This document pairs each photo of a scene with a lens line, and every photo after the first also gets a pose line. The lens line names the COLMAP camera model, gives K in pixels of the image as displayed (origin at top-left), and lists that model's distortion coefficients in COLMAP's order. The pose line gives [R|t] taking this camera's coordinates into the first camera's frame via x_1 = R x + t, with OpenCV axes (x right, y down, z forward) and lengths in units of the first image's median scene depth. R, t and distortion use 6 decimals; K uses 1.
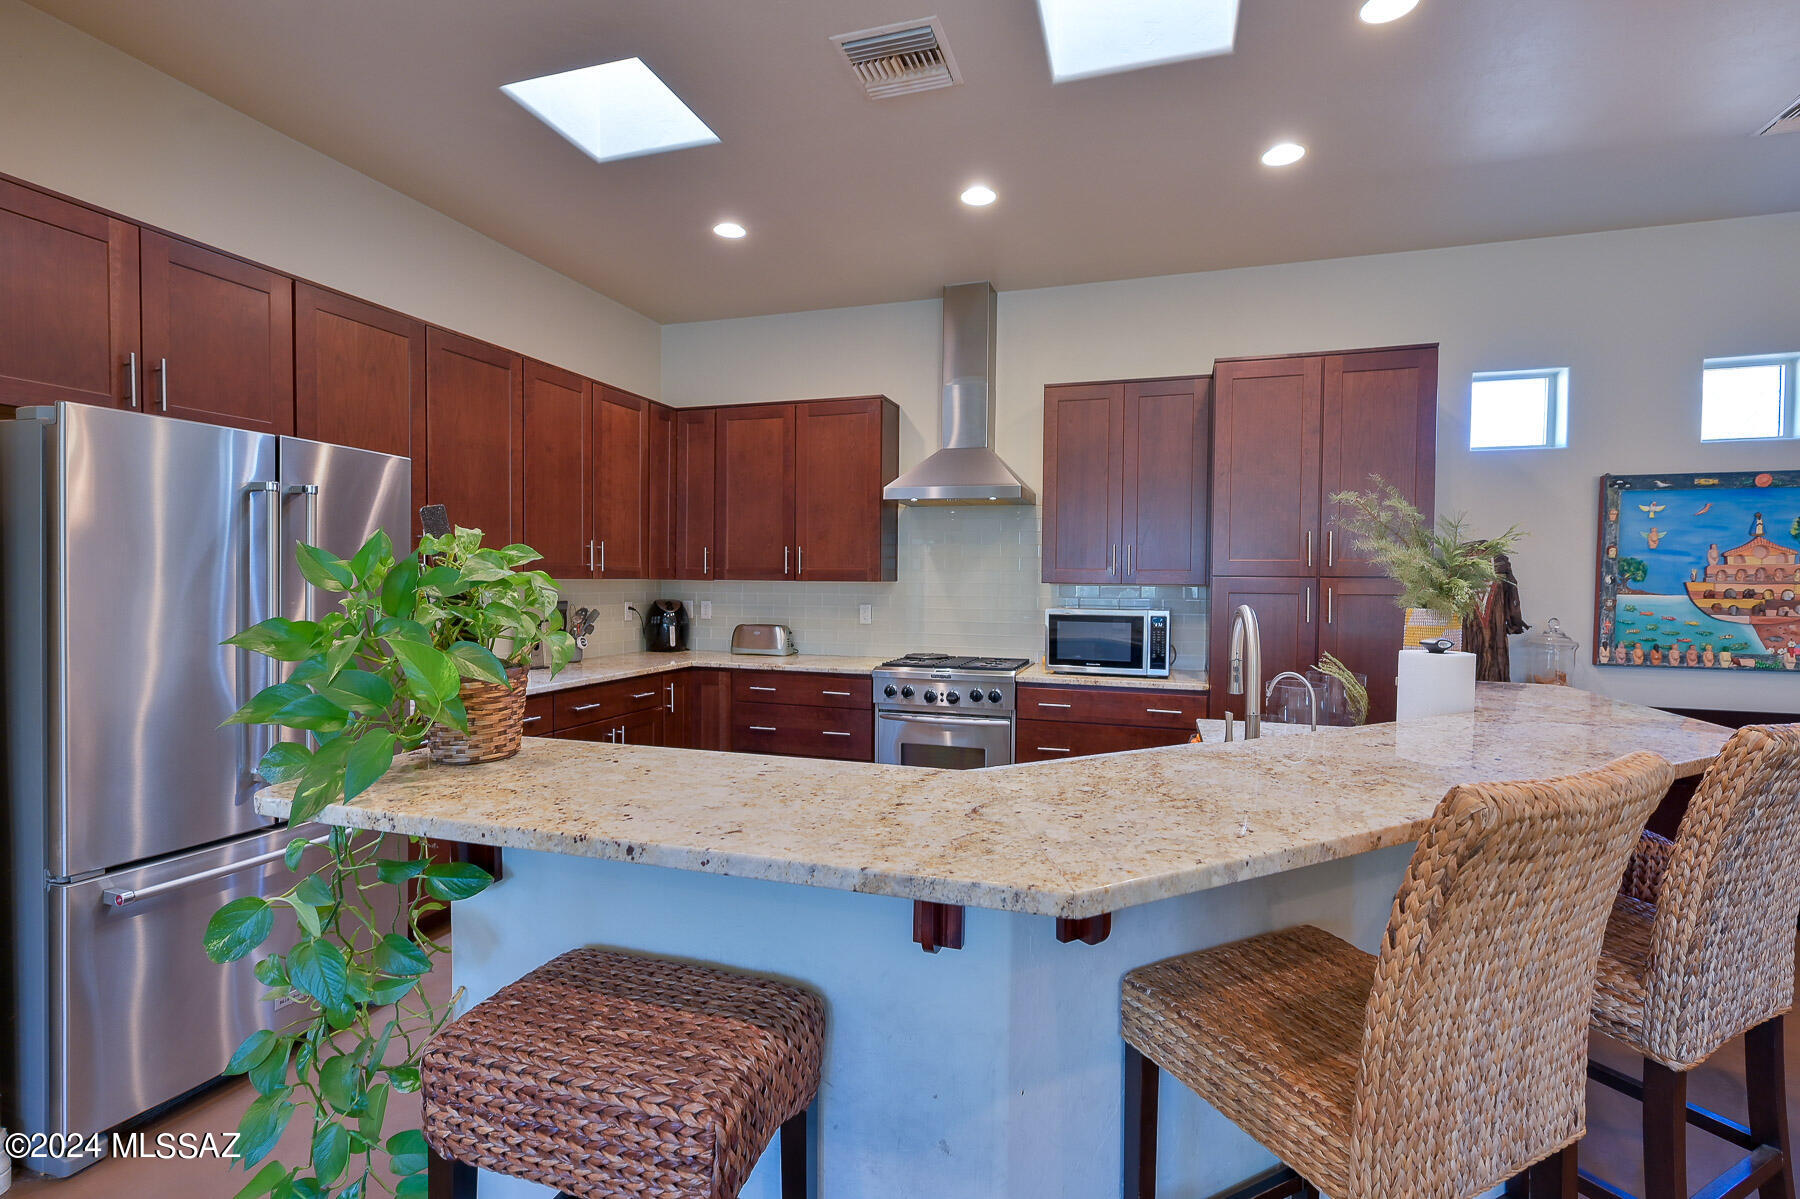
lens RADIAL K [[822.7, 0, 900.0], [0, 822.7, 599.5], [0, 0, 1]] dist [0.002309, 0.000087]
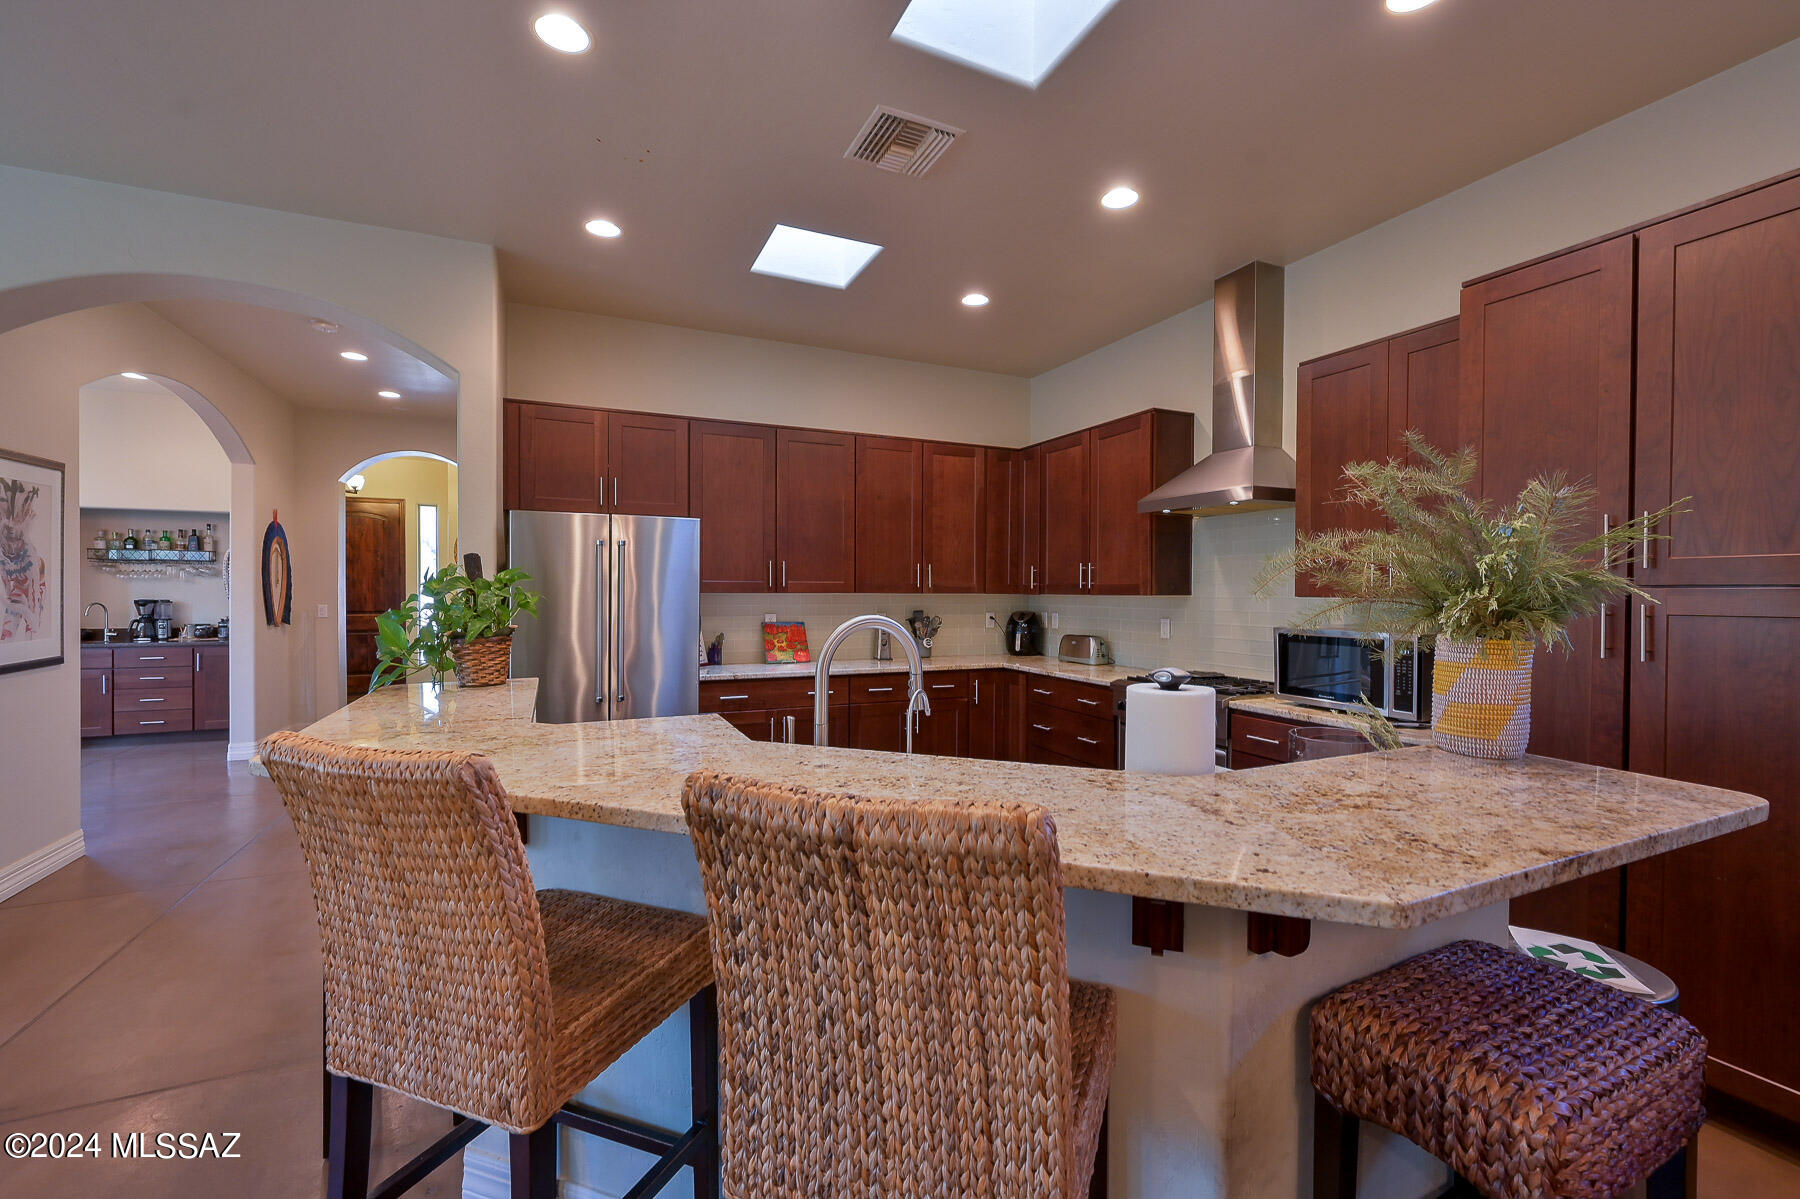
lens RADIAL K [[745.8, 0, 903.0], [0, 745.8, 601.7], [0, 0, 1]] dist [0.000756, 0.000088]
pose [[0.675364, 0.004849, -0.737469, 0.444646], [-0.017475, 0.999803, -0.009430, -0.000532], [0.737277, 0.019256, 0.675316, 0.175609]]
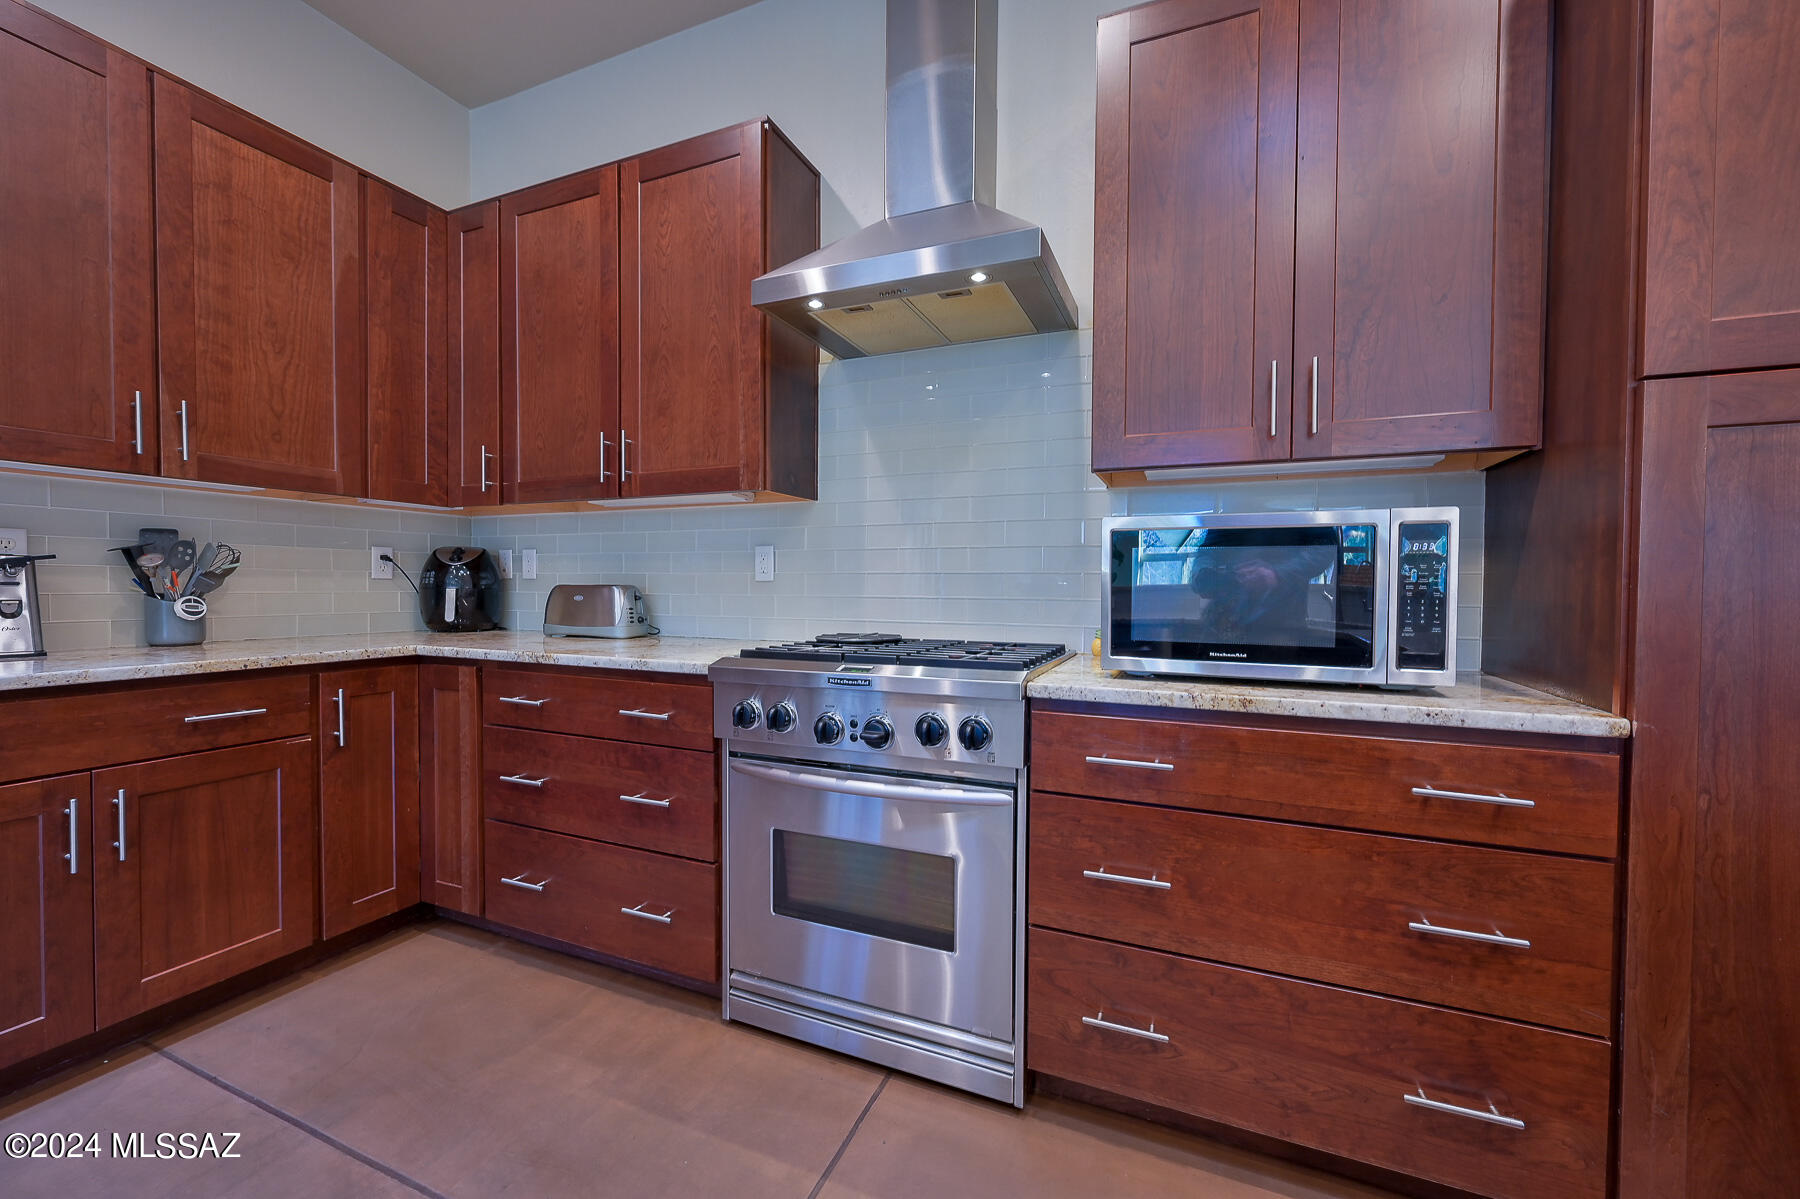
lens RADIAL K [[707.6, 0, 900.0], [0, 707.6, 599.5], [0, 0, 1]] dist [-0.002012, -0.000333]
pose [[0.996056, -0.000607, -0.088727, 0.098556], [0.000096, 0.999983, -0.005764, 0.048852], [0.088729, 0.005733, 0.996039, 0.586278]]
